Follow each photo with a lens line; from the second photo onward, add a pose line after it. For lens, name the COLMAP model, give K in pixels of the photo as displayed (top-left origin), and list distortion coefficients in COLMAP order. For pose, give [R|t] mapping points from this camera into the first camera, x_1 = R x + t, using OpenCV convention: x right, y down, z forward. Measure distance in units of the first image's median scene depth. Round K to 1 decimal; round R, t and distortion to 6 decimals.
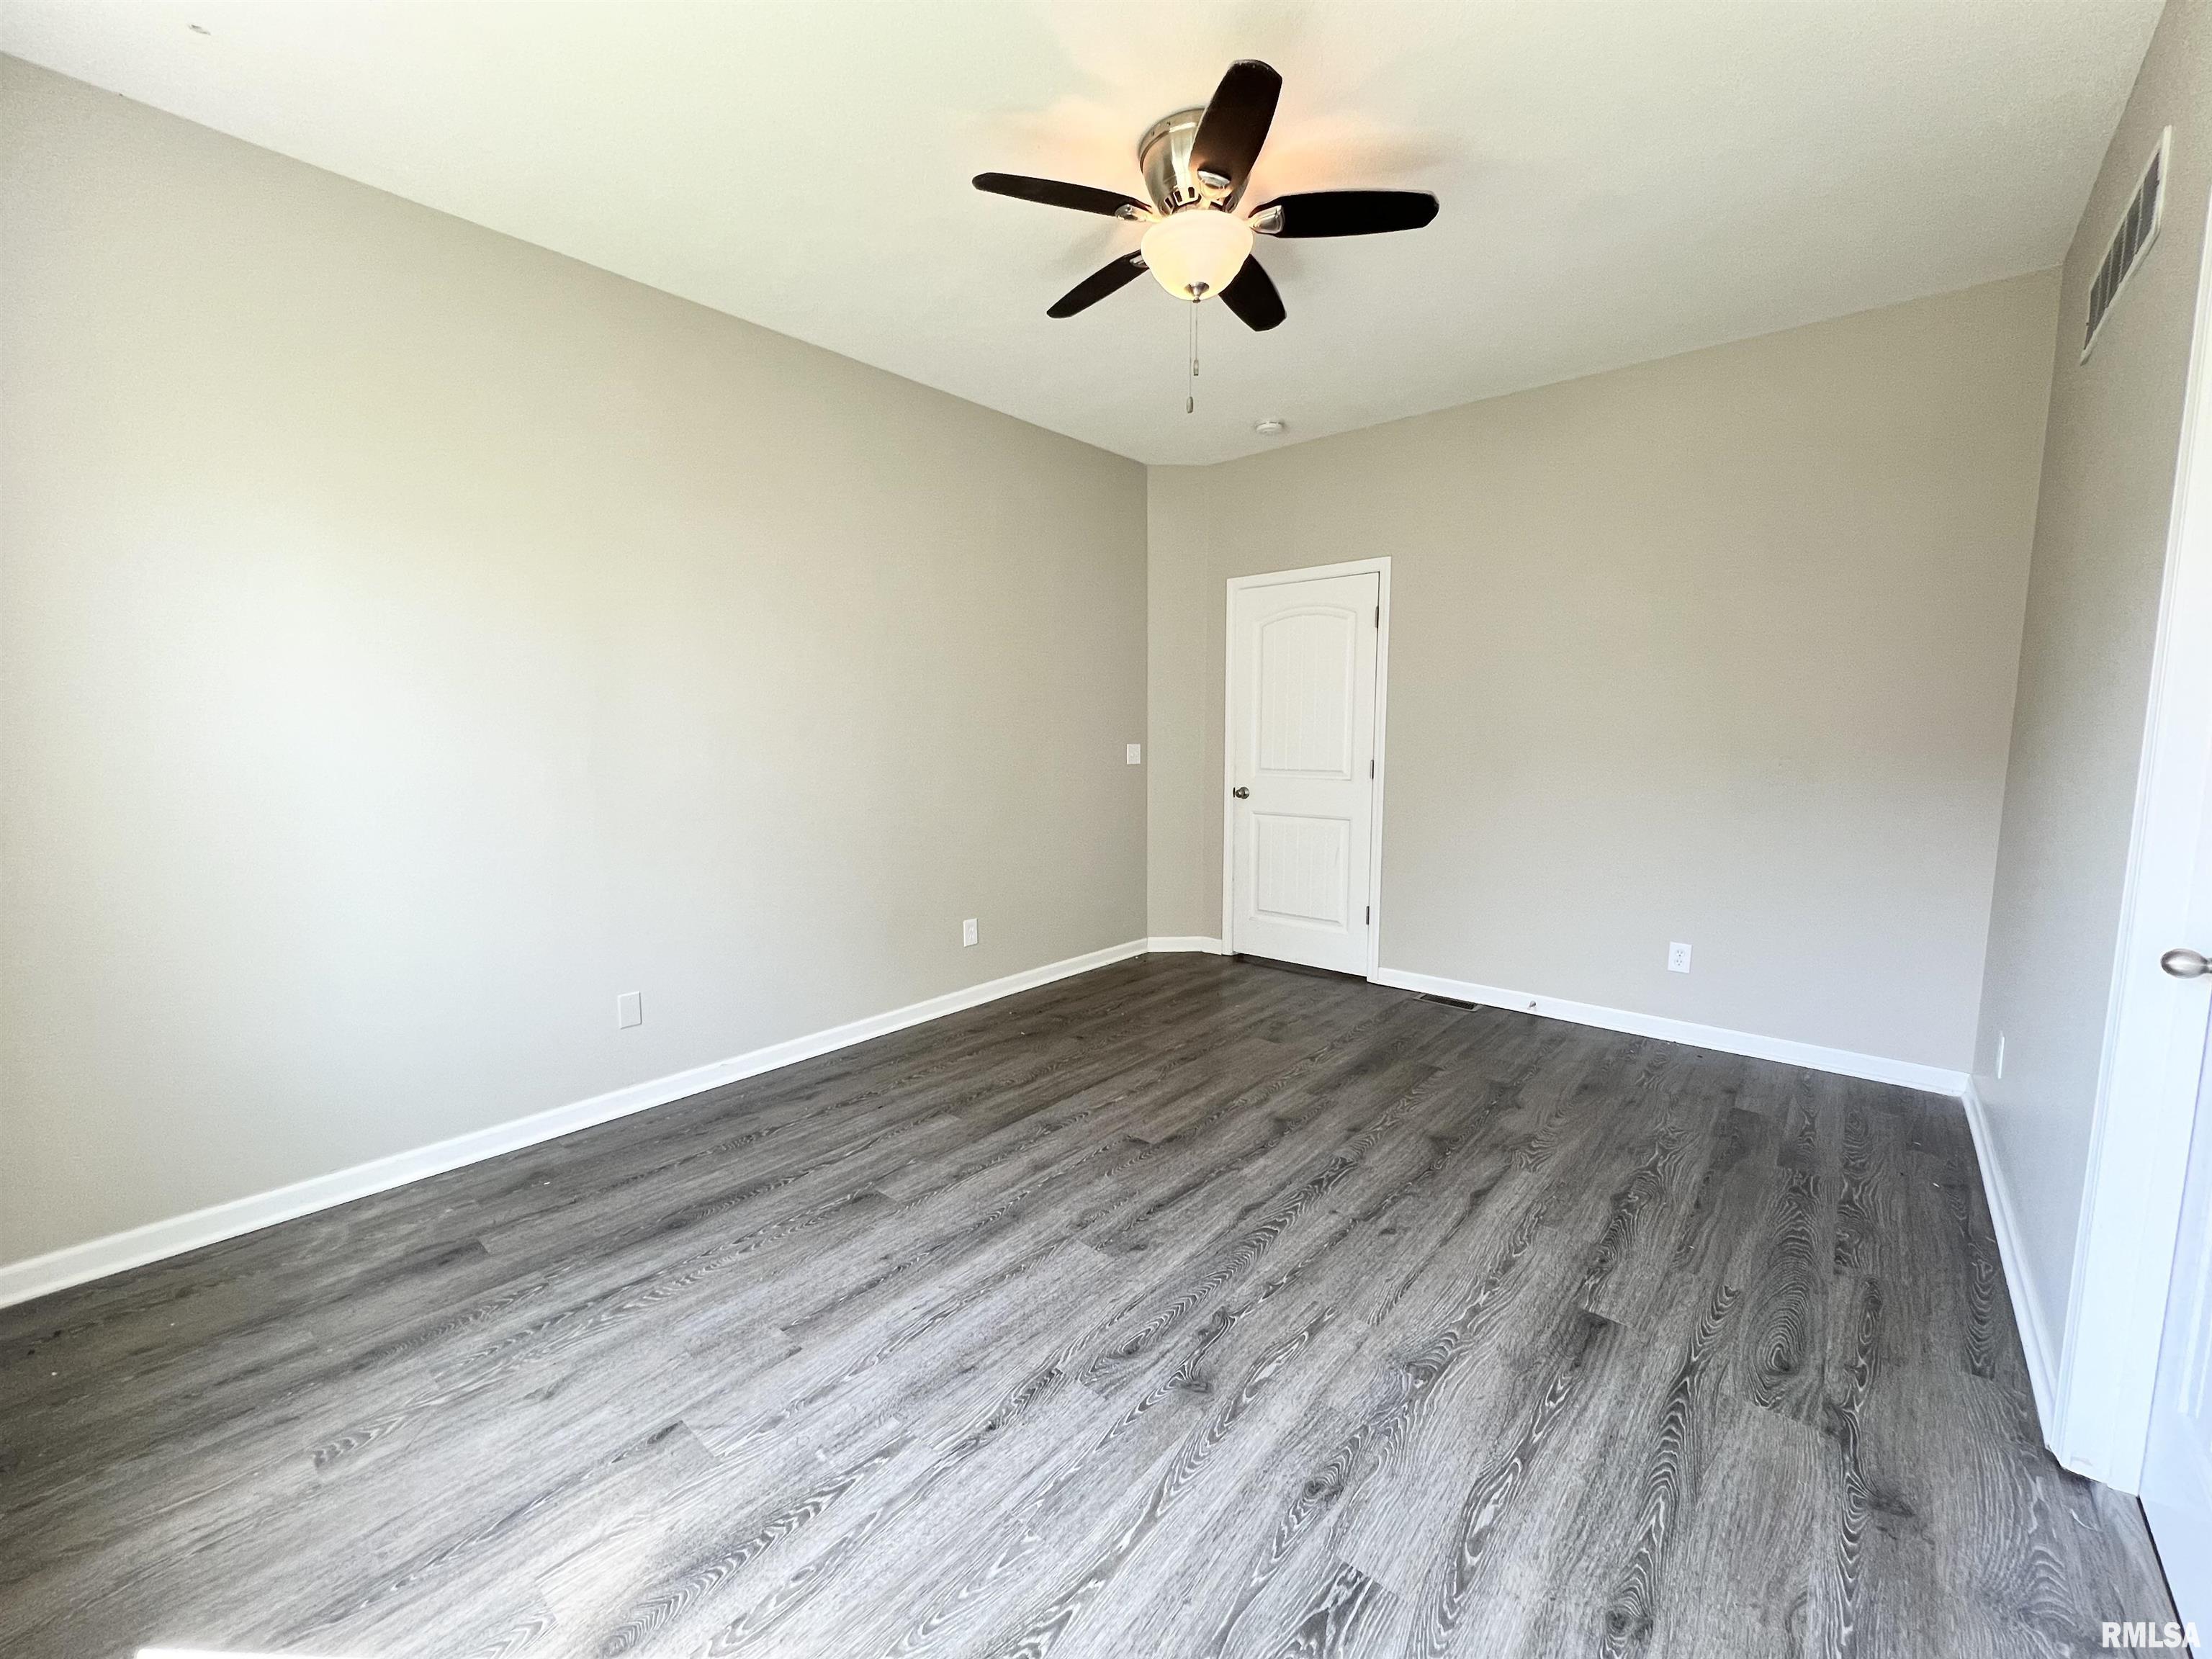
lens RADIAL K [[882.8, 0, 1110.8], [0, 882.8, 822.6], [0, 0, 1]] dist [-0.002225, -0.000198]
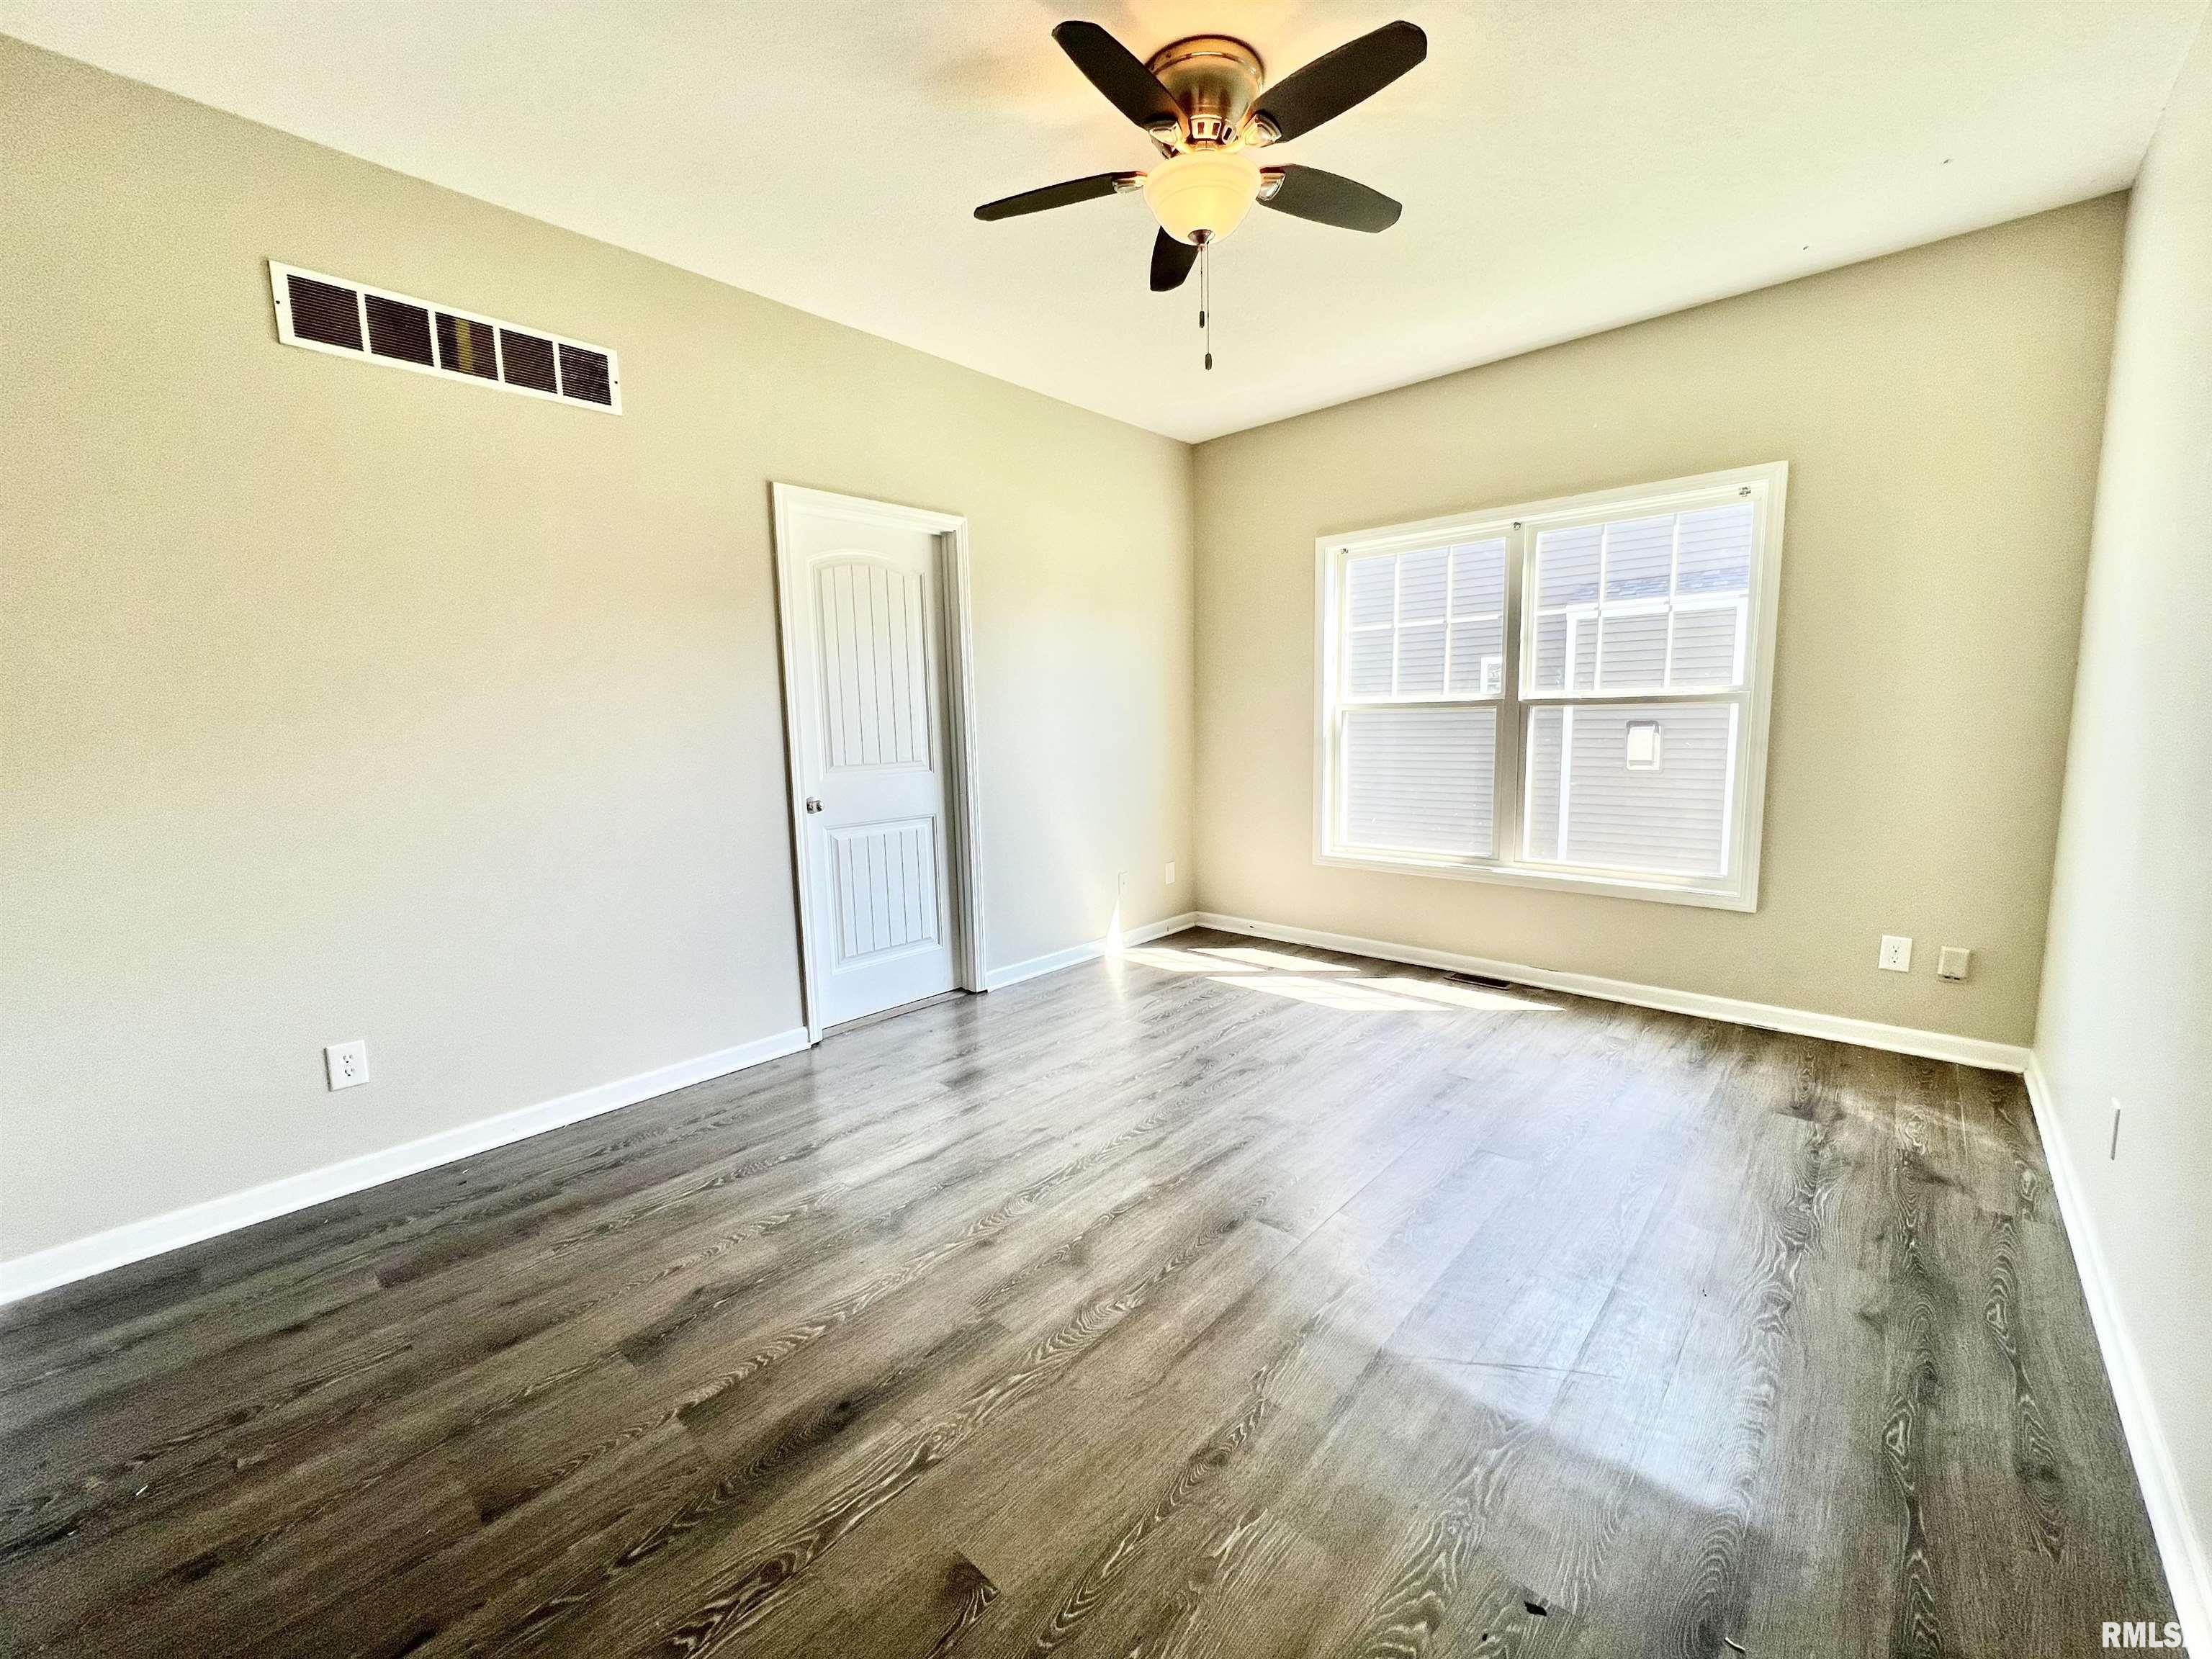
lens RADIAL K [[882.8, 0, 1111.9], [0, 882.8, 837.8], [0, 0, 1]] dist [-0.002225, -0.000198]
pose [[-0.999454, 0.020669, 0.025777, 0.172891], [0.026239, 0.970645, 0.239082, -0.191111], [-0.020079, 0.239628, -0.970657, 1.981671]]
